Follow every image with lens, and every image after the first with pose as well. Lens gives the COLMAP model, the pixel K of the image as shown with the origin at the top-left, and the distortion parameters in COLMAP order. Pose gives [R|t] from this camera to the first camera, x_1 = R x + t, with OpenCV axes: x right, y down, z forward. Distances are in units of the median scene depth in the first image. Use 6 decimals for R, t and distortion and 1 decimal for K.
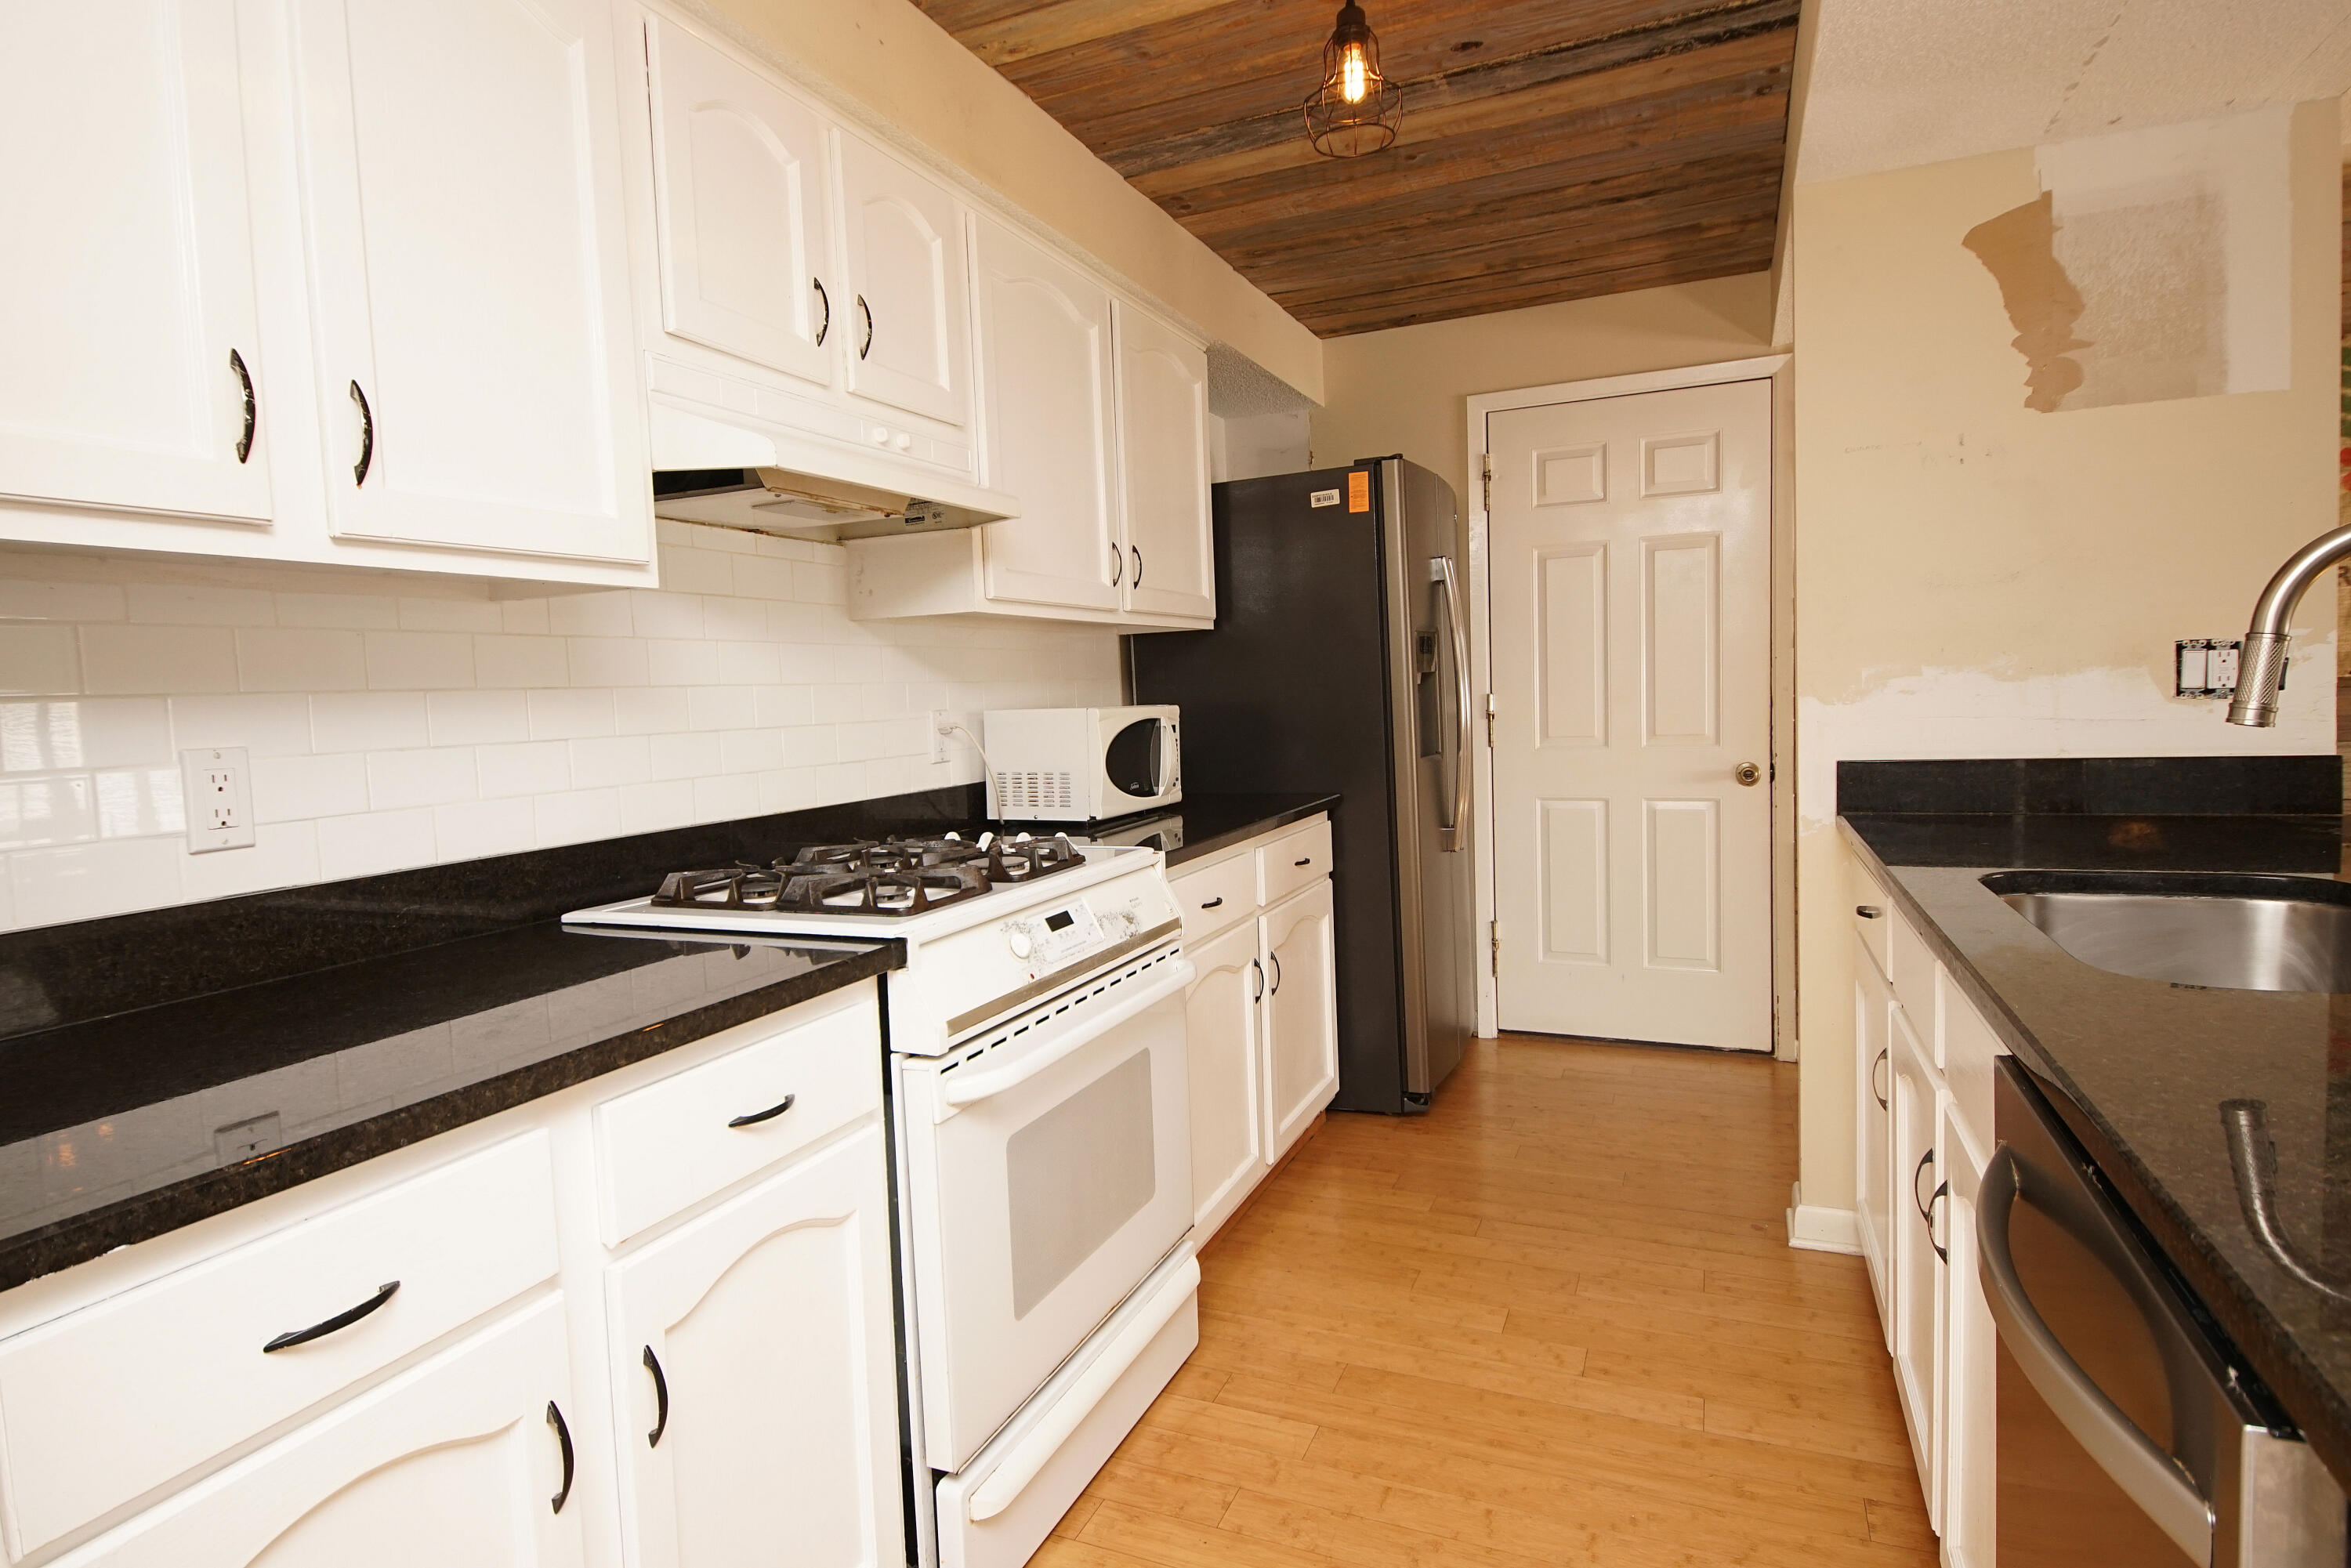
lens RADIAL K [[1265.5, 0, 1138.9], [0, 1265.5, 776.7], [0, 0, 1]] dist [0.033613, -0.027808]
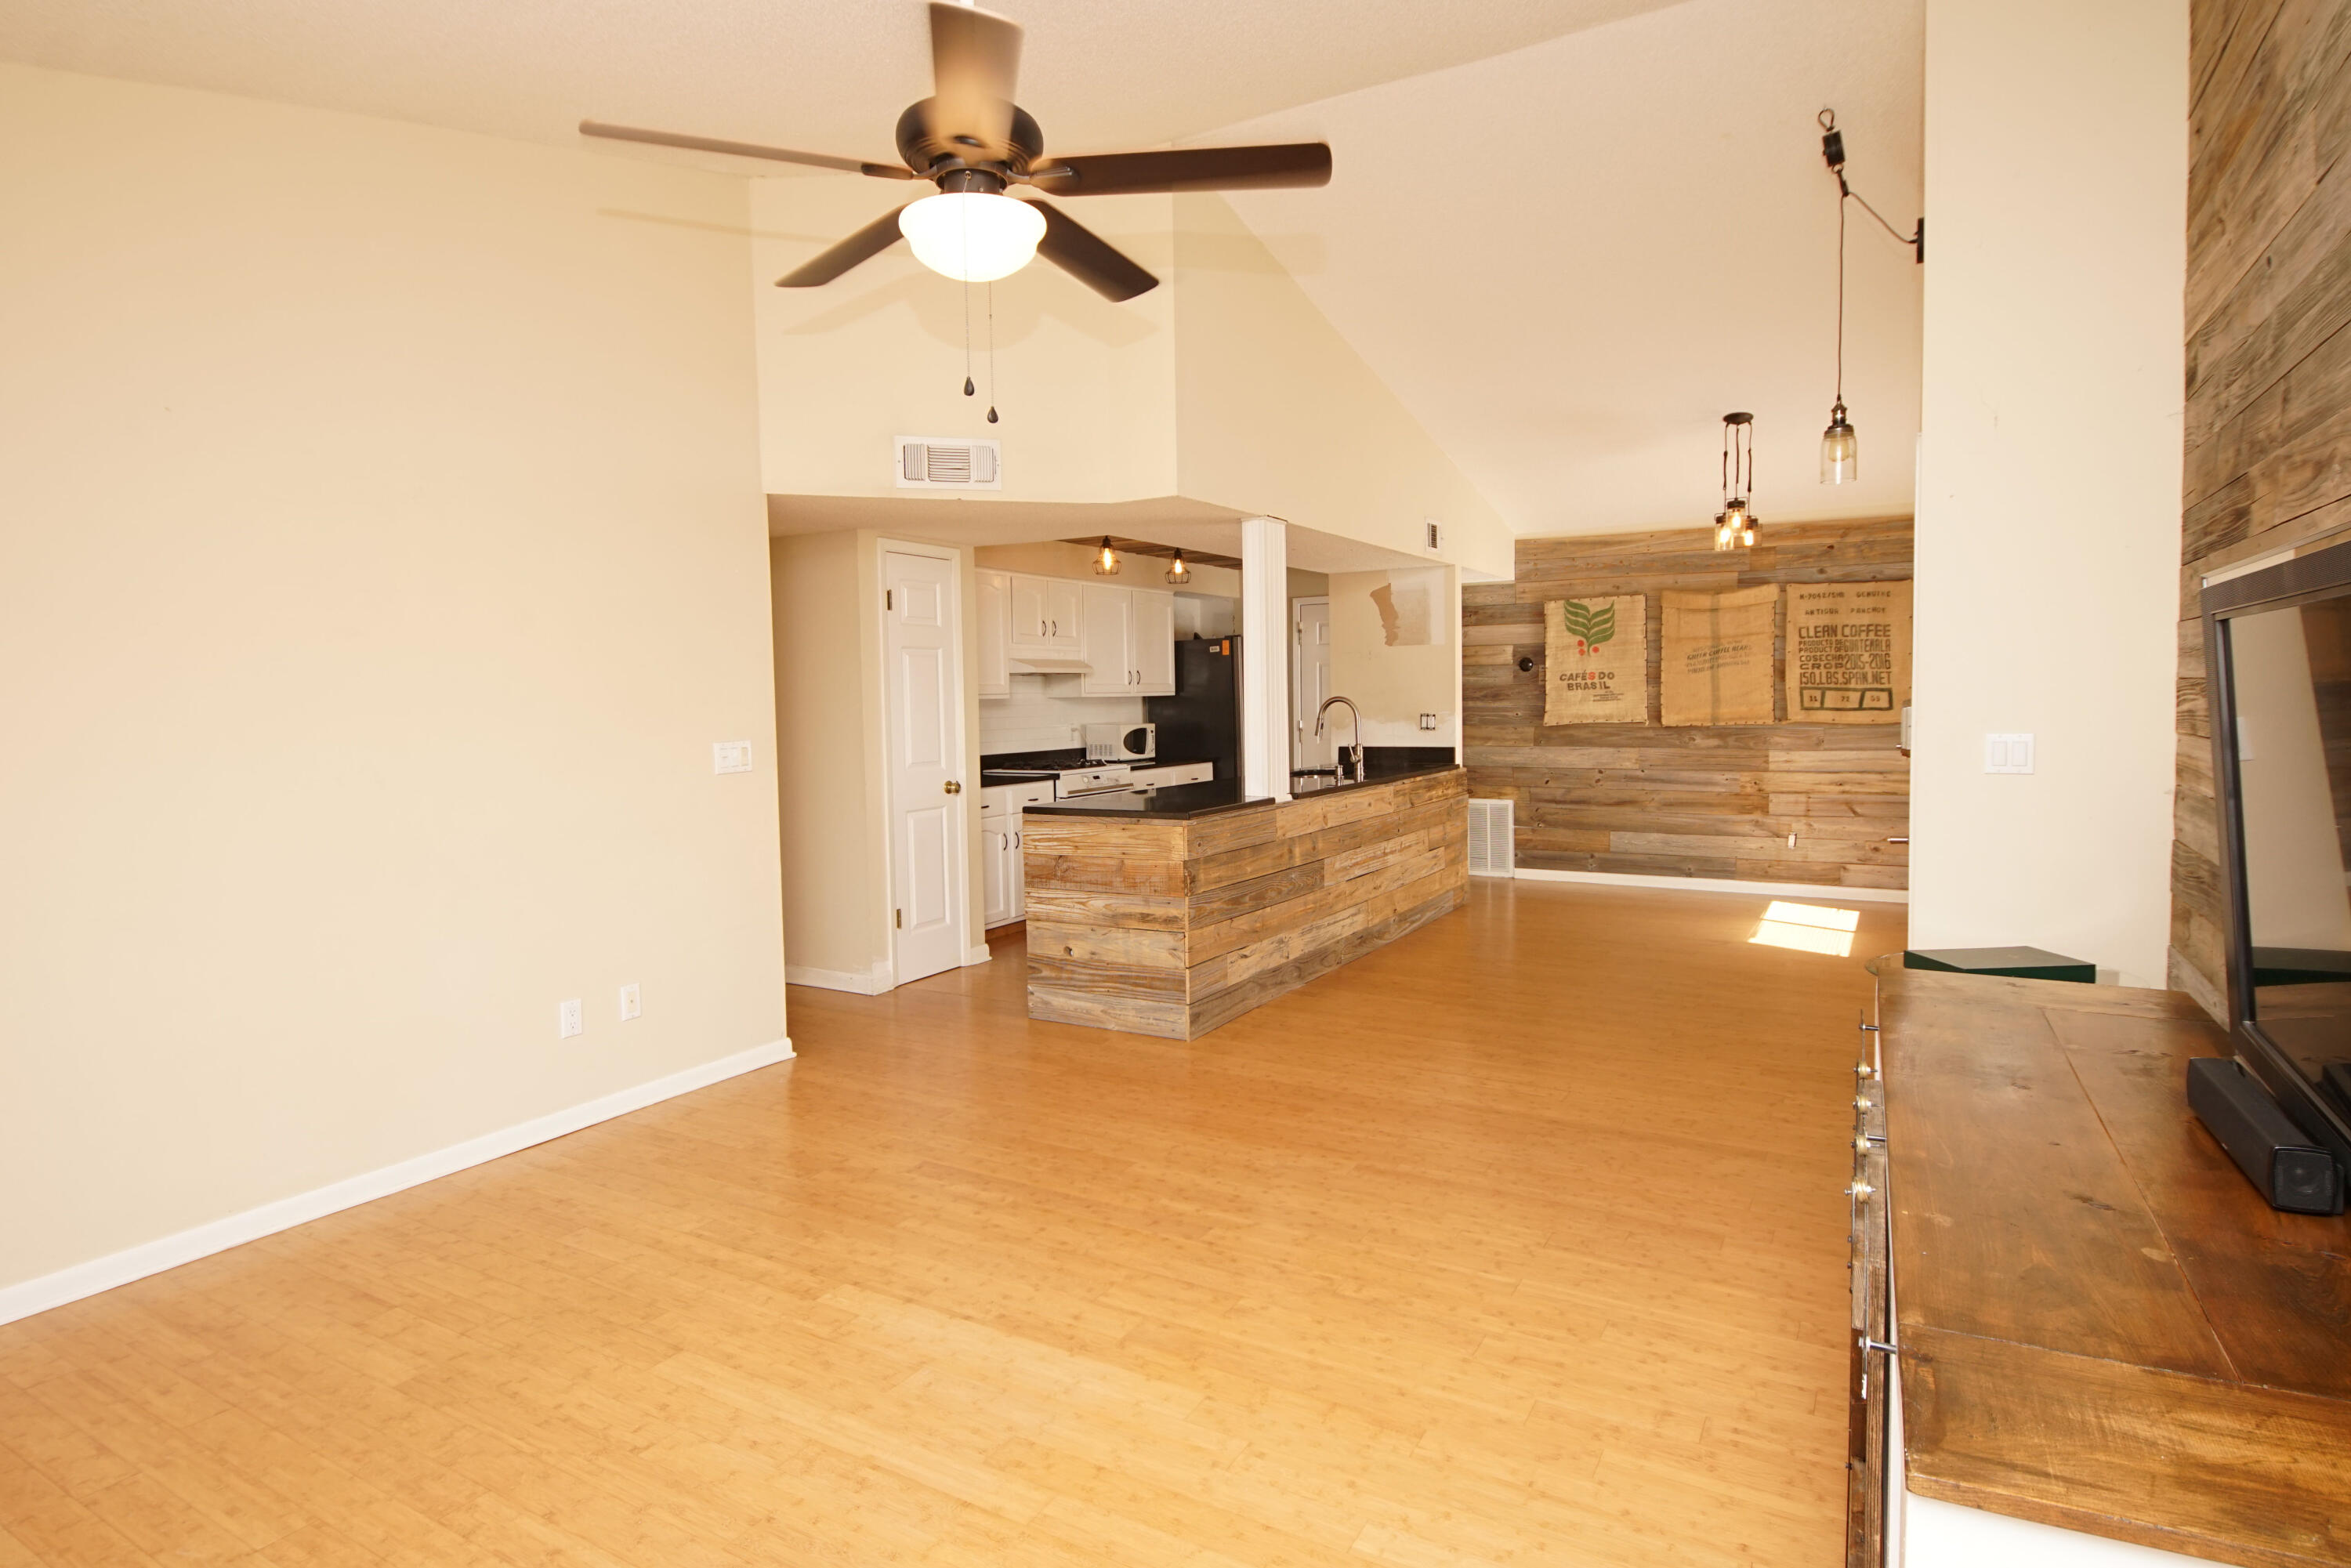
lens RADIAL K [[1265.5, 0, 1142.9], [0, 1265.5, 771.4], [0, 0, 1]] dist [0.033613, -0.027808]
pose [[0.992545, 0.028483, -0.118503, 0.467204], [-0.029254, 0.999561, -0.004765, 0.089584], [0.118315, 0.008197, 0.992942, -2.493249]]
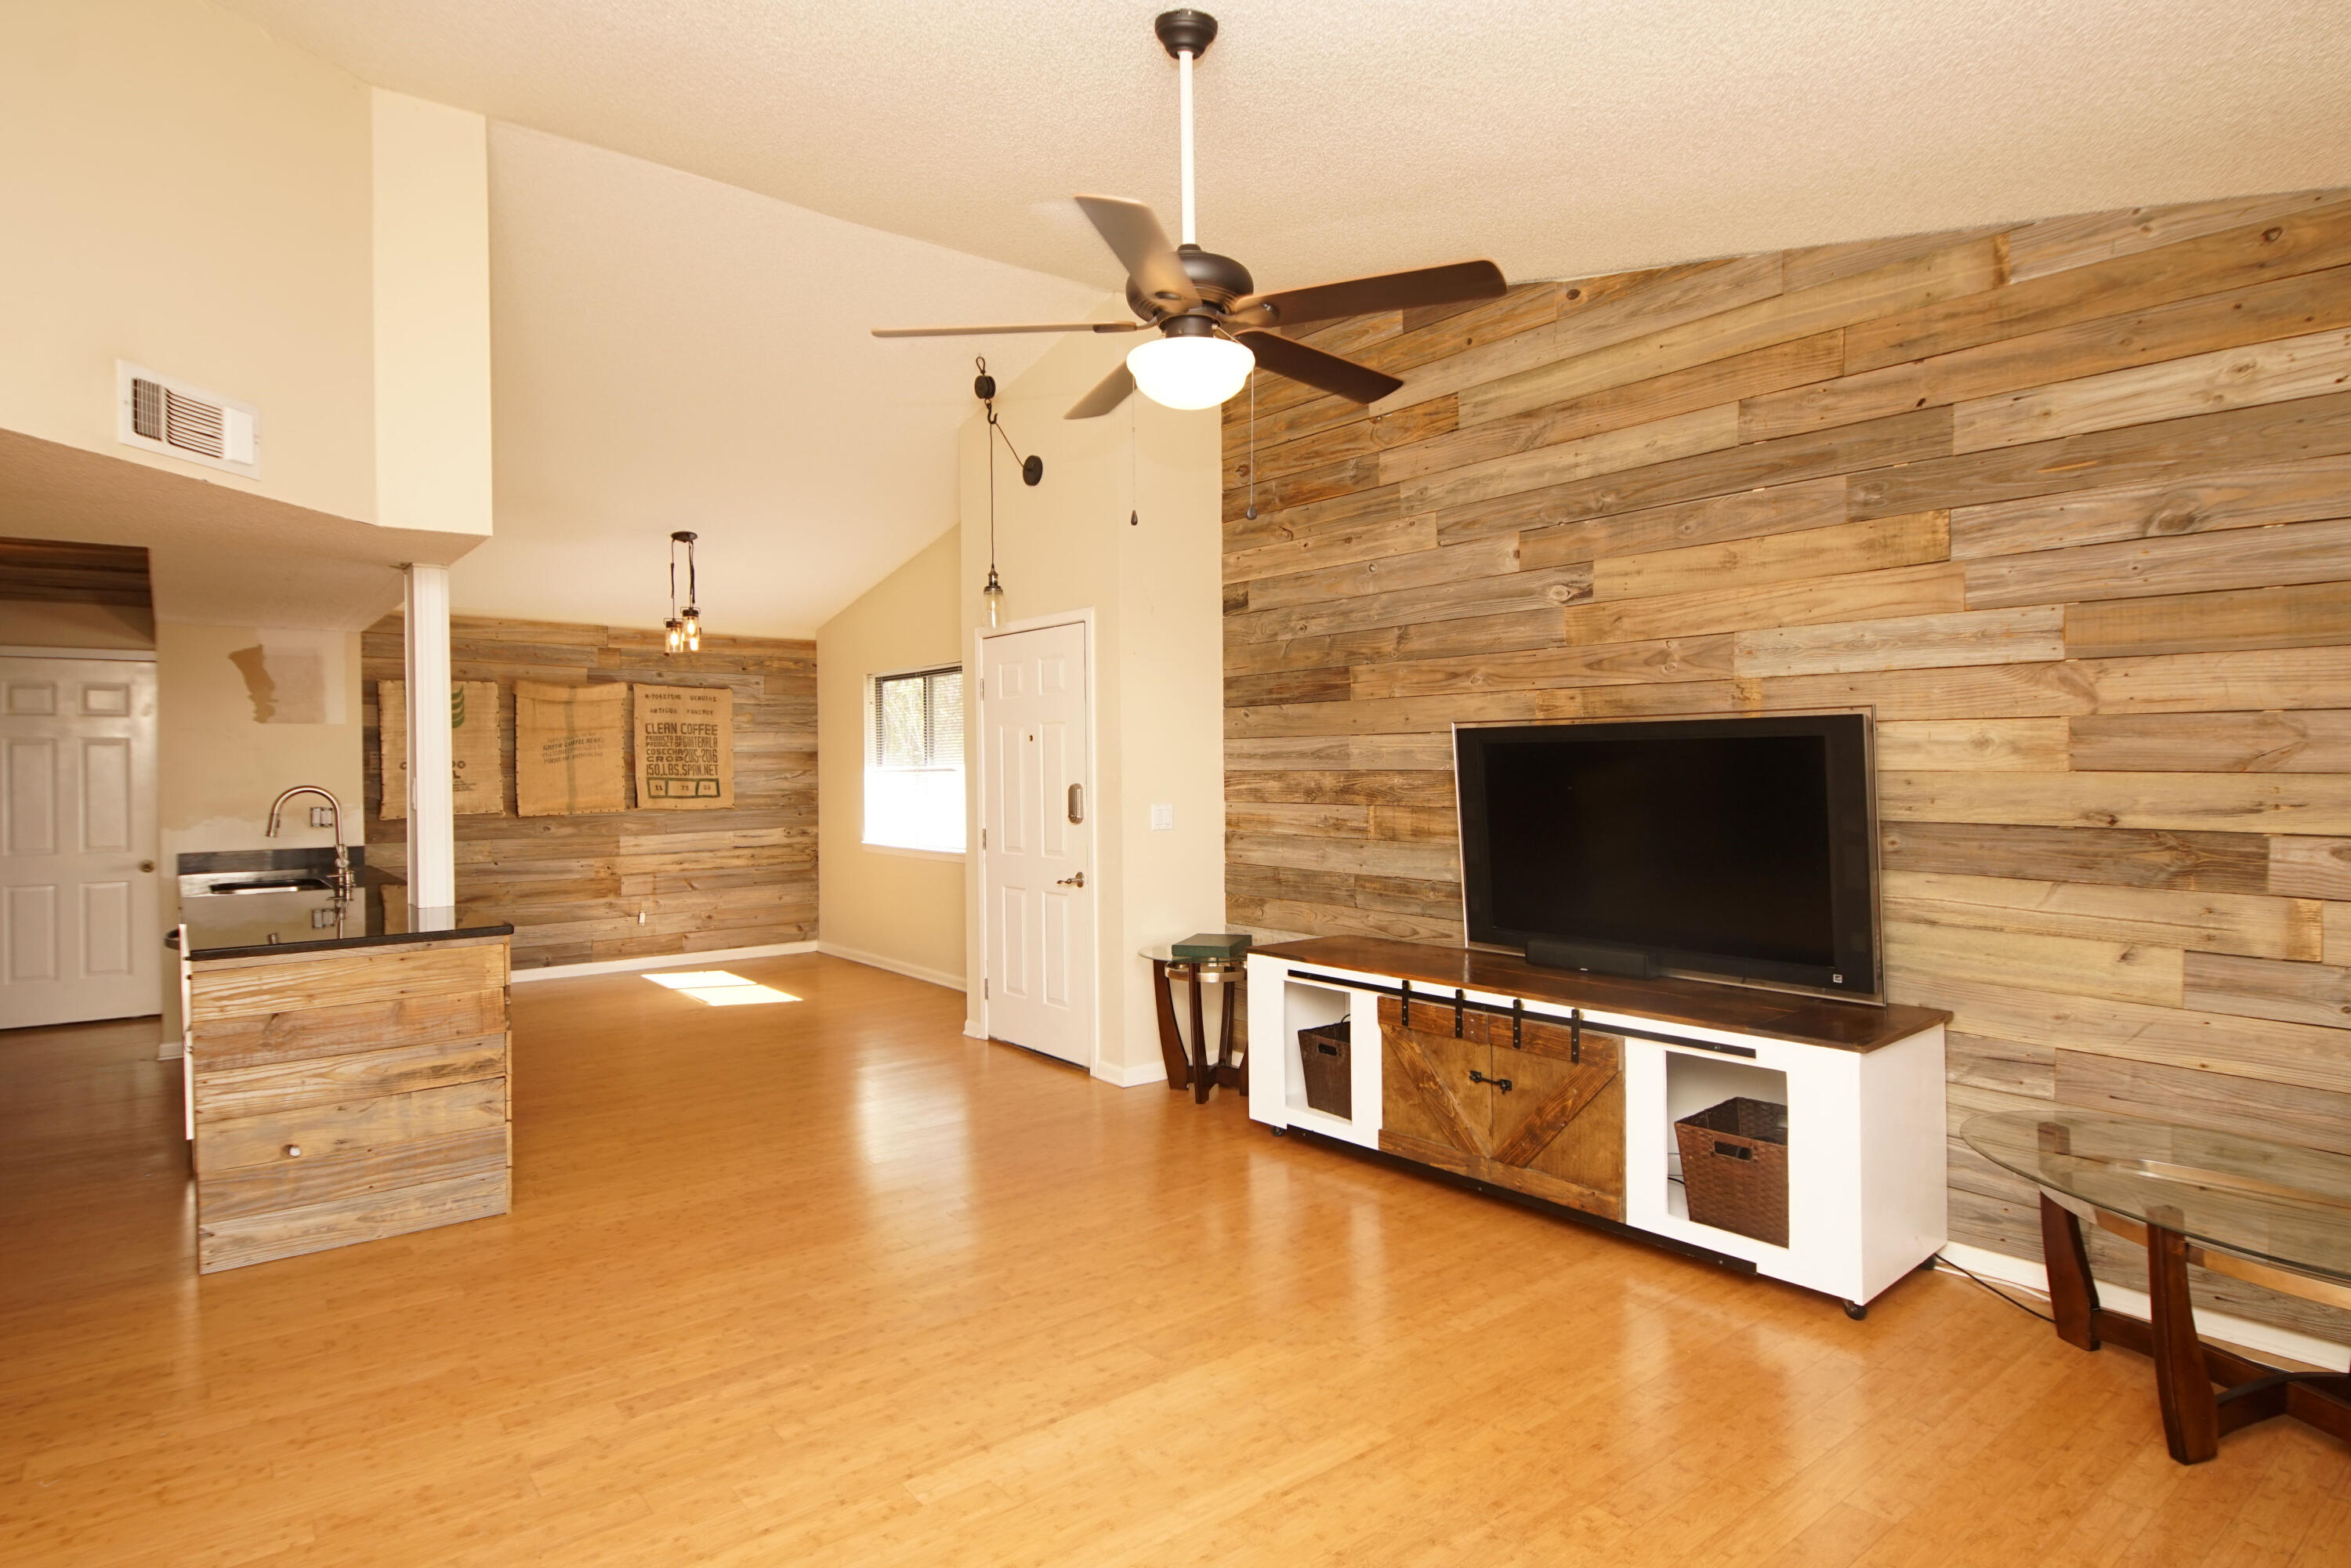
lens RADIAL K [[1265.5, 0, 1168.8], [0, 1265.5, 769.3], [0, 0, 1]] dist [0.033613, -0.027808]
pose [[0.464170, 0.030480, 0.885221, -0.817114], [0.054616, 0.996521, -0.062950, 0.092670], [-0.884061, 0.077567, 0.460891, -1.990105]]
